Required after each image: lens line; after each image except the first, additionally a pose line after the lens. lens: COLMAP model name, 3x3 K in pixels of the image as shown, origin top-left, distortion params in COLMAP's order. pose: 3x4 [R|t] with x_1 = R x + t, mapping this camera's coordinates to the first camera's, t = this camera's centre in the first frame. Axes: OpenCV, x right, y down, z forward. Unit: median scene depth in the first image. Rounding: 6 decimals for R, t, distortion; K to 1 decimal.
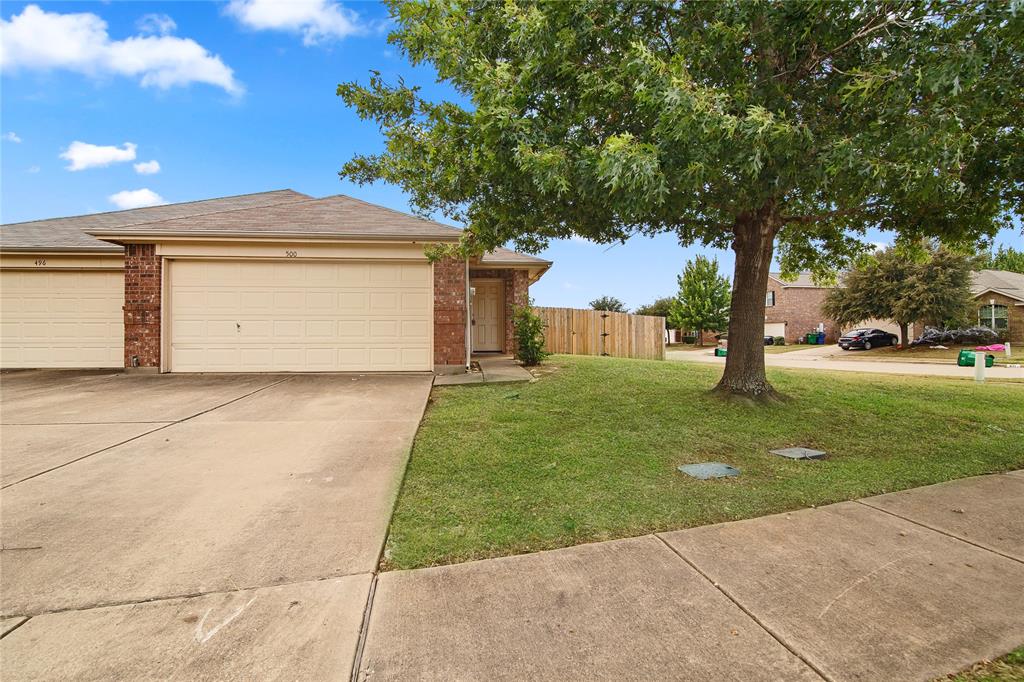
lens RADIAL K [[483.9, 0, 513.3], [0, 483.9, 333.2], [0, 0, 1]] dist [0.000853, 0.000004]
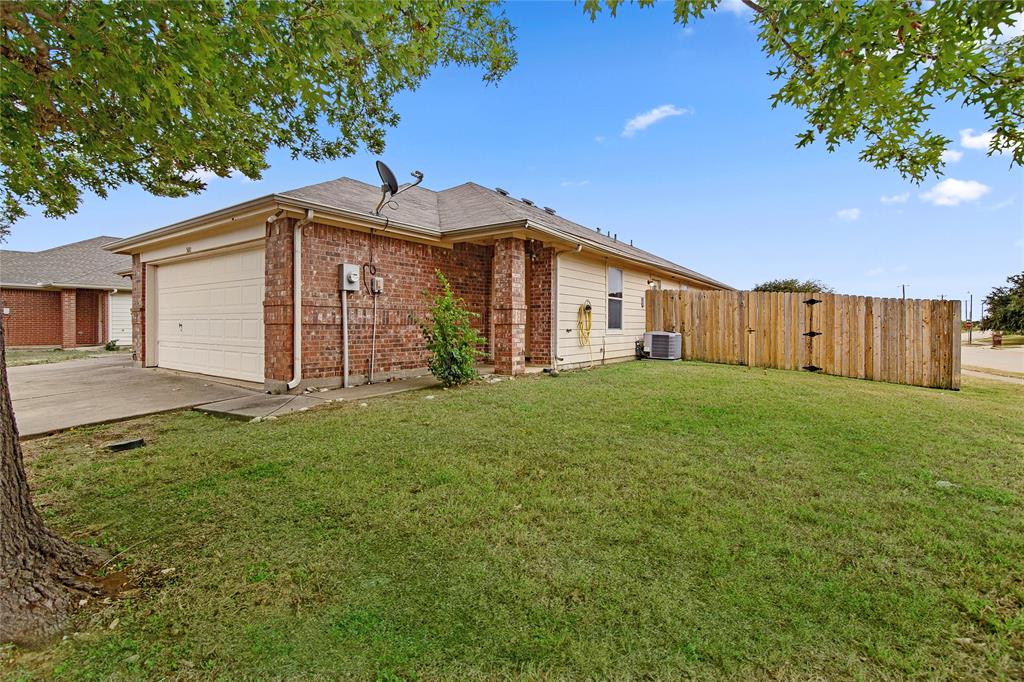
lens RADIAL K [[483.9, 0, 513.3], [0, 483.9, 333.2], [0, 0, 1]] dist [0.000853, 0.000004]
pose [[0.751185, 0.013465, -0.659955, 0.305806], [-0.000380, 0.999801, 0.019966, -0.009353], [0.660092, -0.014748, 0.751040, 0.336872]]
